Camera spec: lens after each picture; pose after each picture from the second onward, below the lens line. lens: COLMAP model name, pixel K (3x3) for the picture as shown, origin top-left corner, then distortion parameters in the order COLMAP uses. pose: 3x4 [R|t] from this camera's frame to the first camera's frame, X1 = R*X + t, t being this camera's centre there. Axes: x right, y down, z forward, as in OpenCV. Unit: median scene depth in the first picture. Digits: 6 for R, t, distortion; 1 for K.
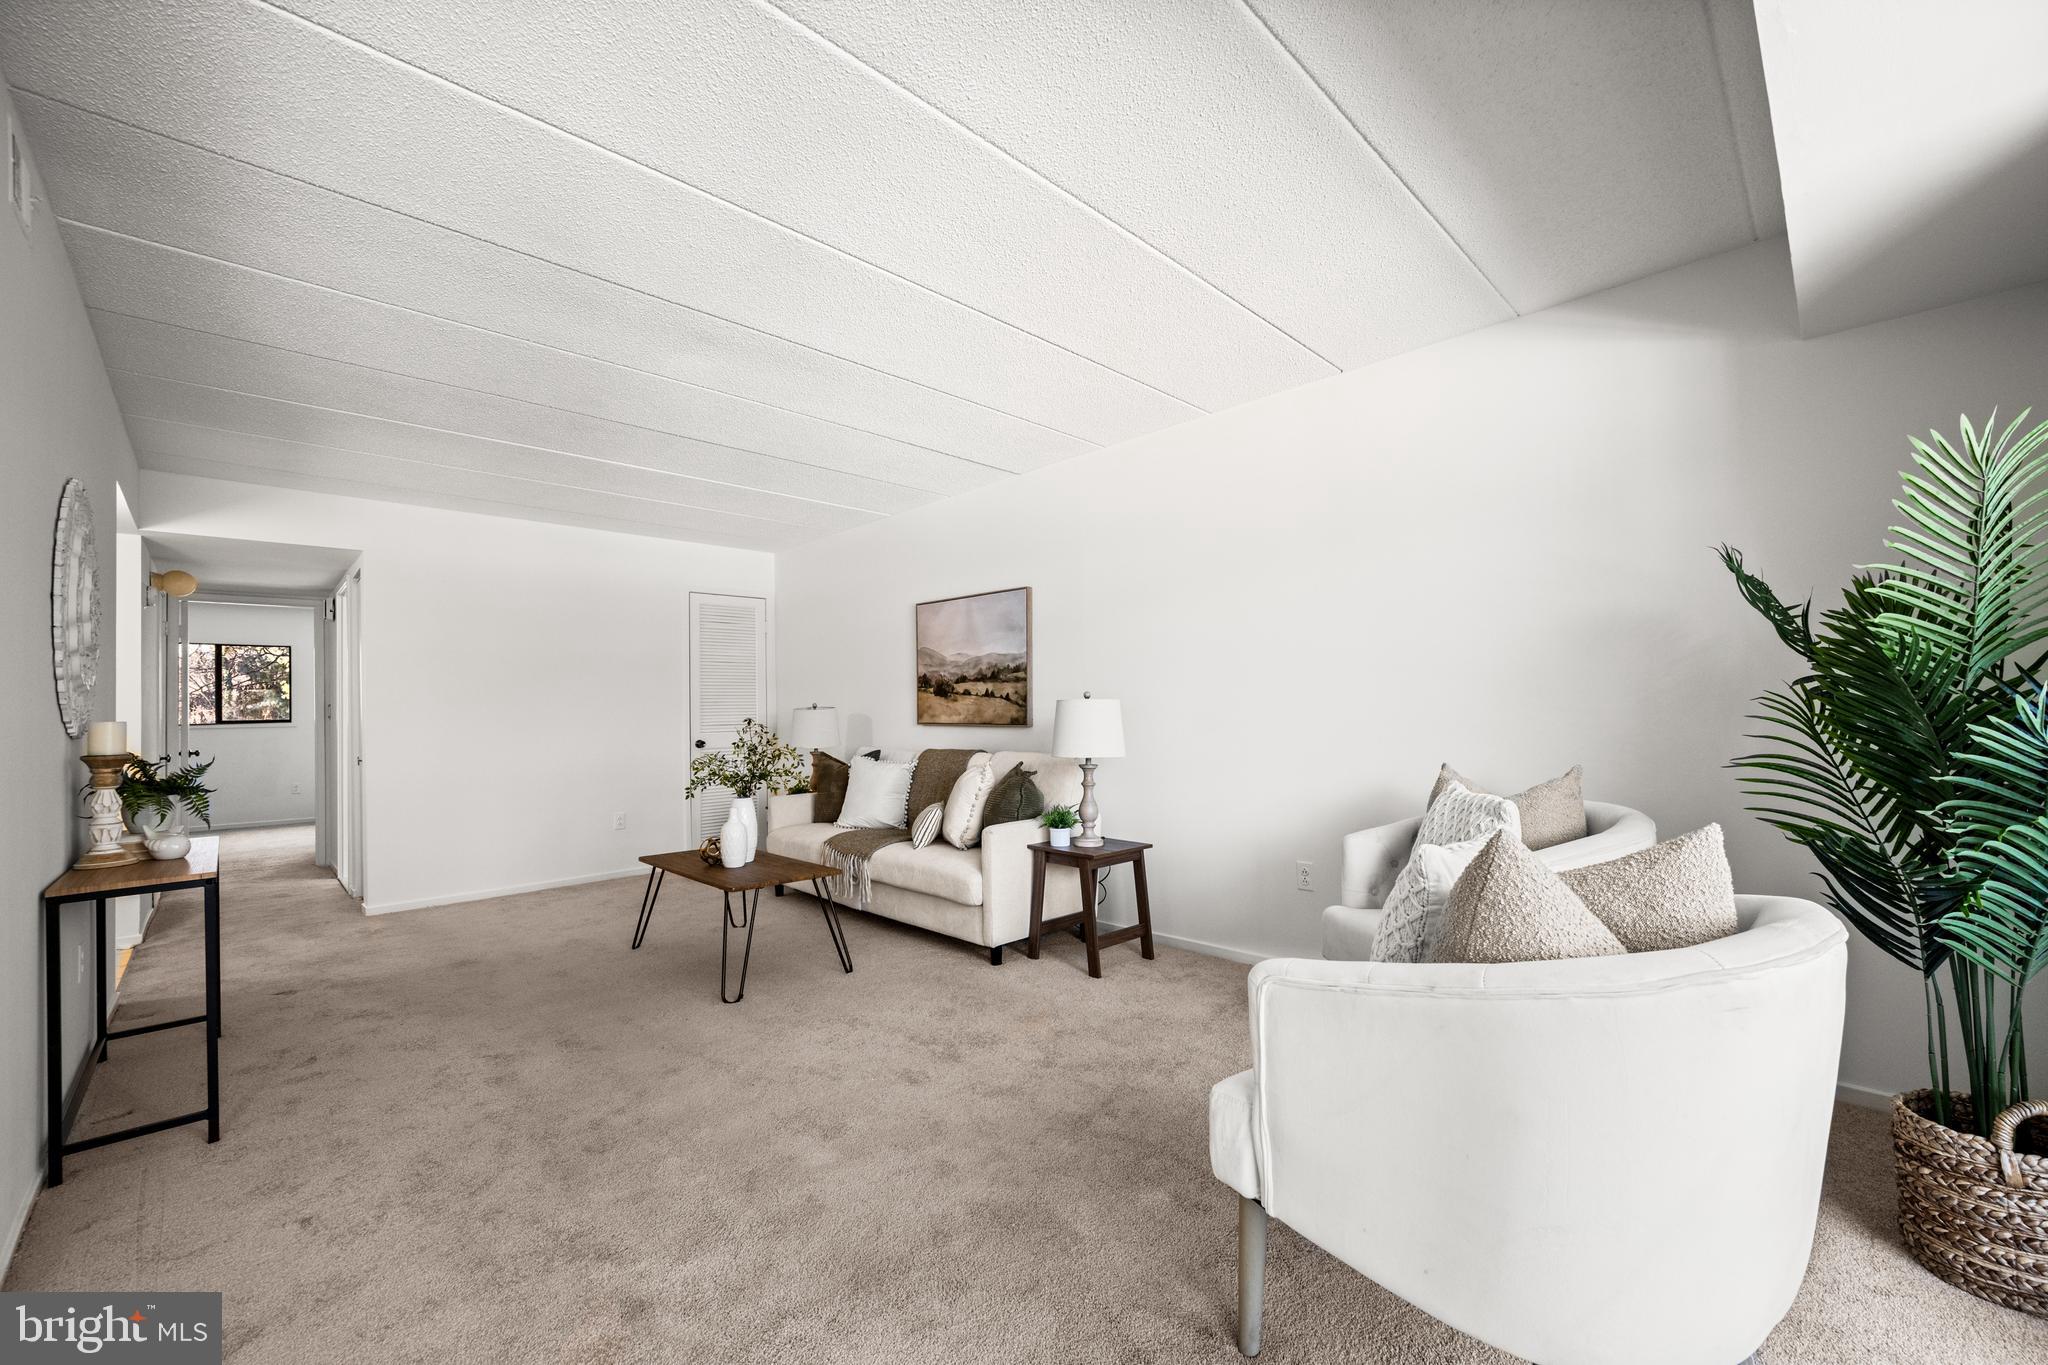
lens RADIAL K [[812.3, 0, 1024.7], [0, 812.3, 691.4], [0, 0, 1]] dist [0.000864, 0.000165]
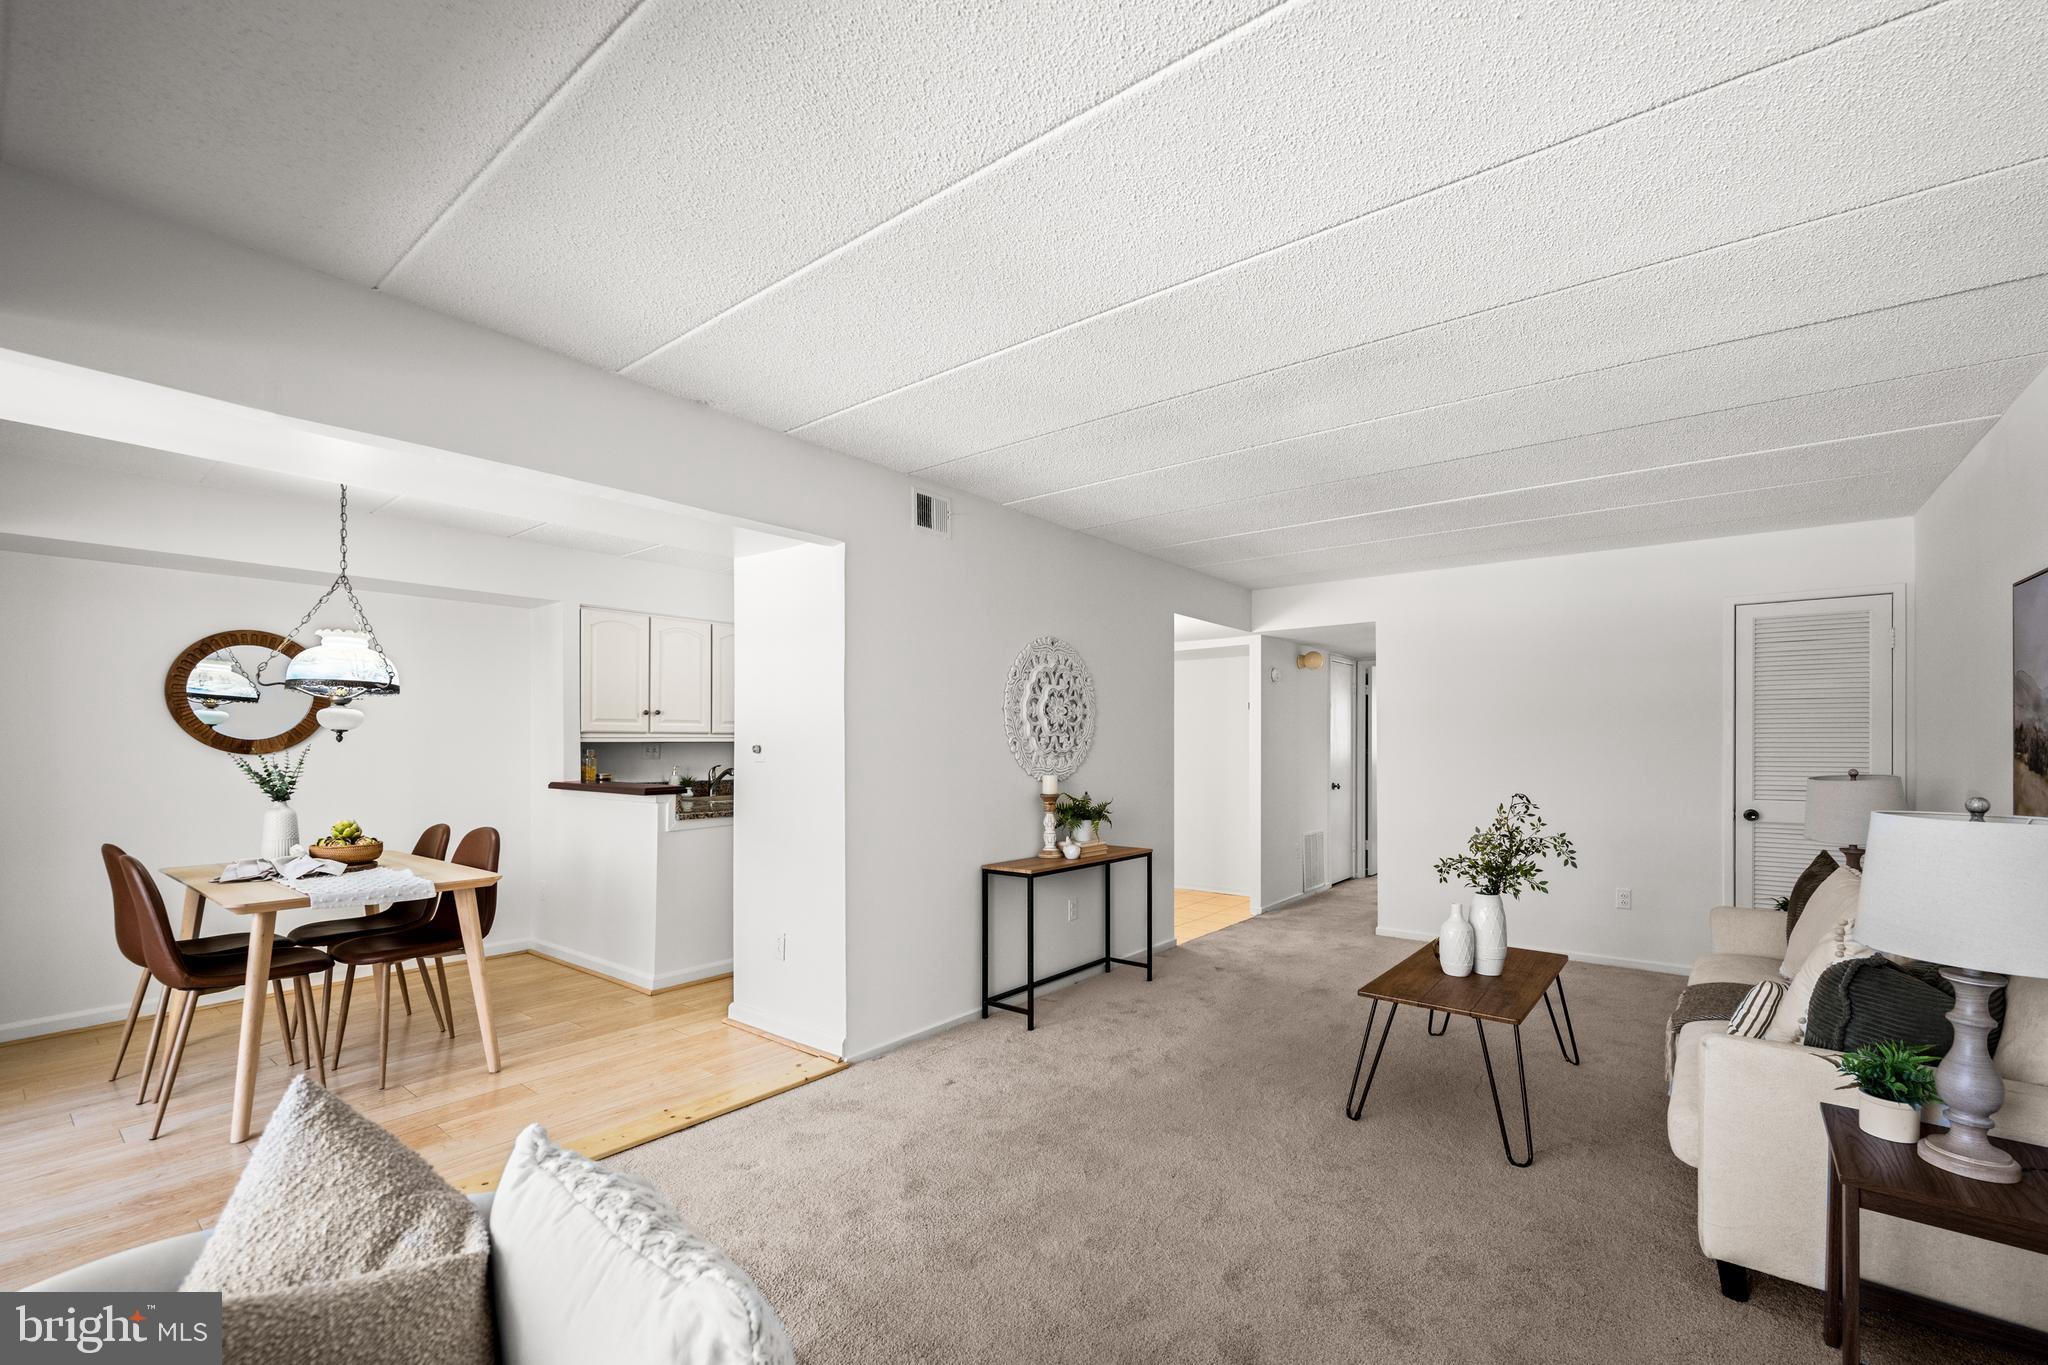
lens RADIAL K [[853.6, 0, 1043.1], [0, 853.6, 741.2], [0, 0, 1]] dist [-0.000578, 0.000112]
pose [[0.133774, 0.017162, -0.990863, 0.378094], [0.018791, 0.999626, 0.019851, -0.039564], [0.990834, -0.021274, 0.133402, 0.407425]]
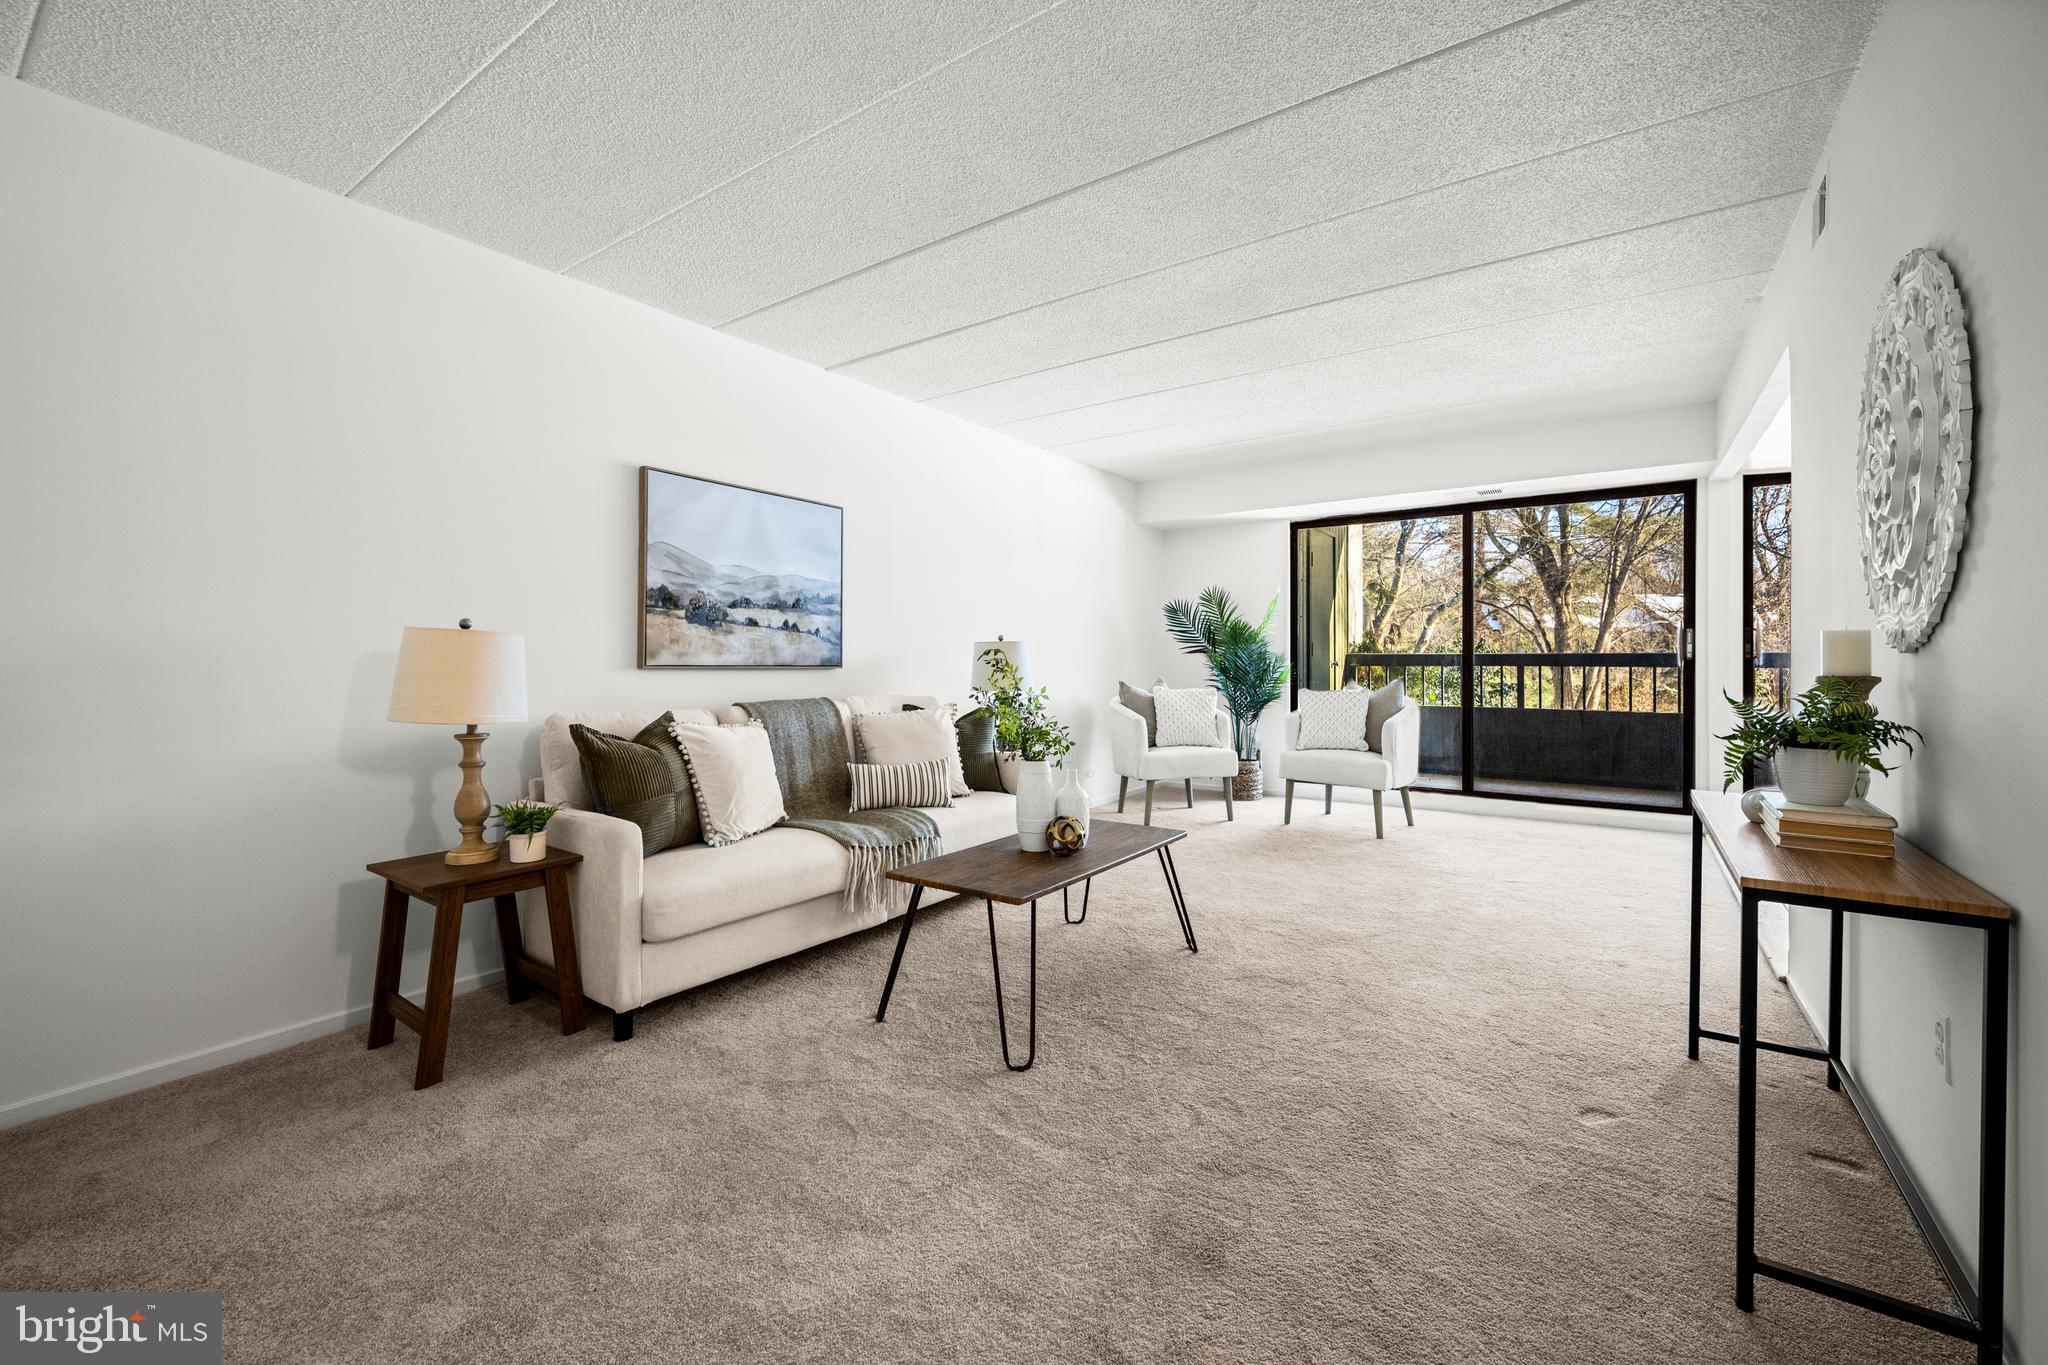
lens RADIAL K [[830.5, 0, 1019.1], [0, 830.5, 663.3], [0, 0, 1]] dist [0.000065, -0.000102]
pose [[-0.176890, 0.010113, 0.984179, -0.949524], [-0.016101, 0.999784, -0.013167, 0.049322], [-0.984099, -0.018176, -0.176689, 1.018925]]
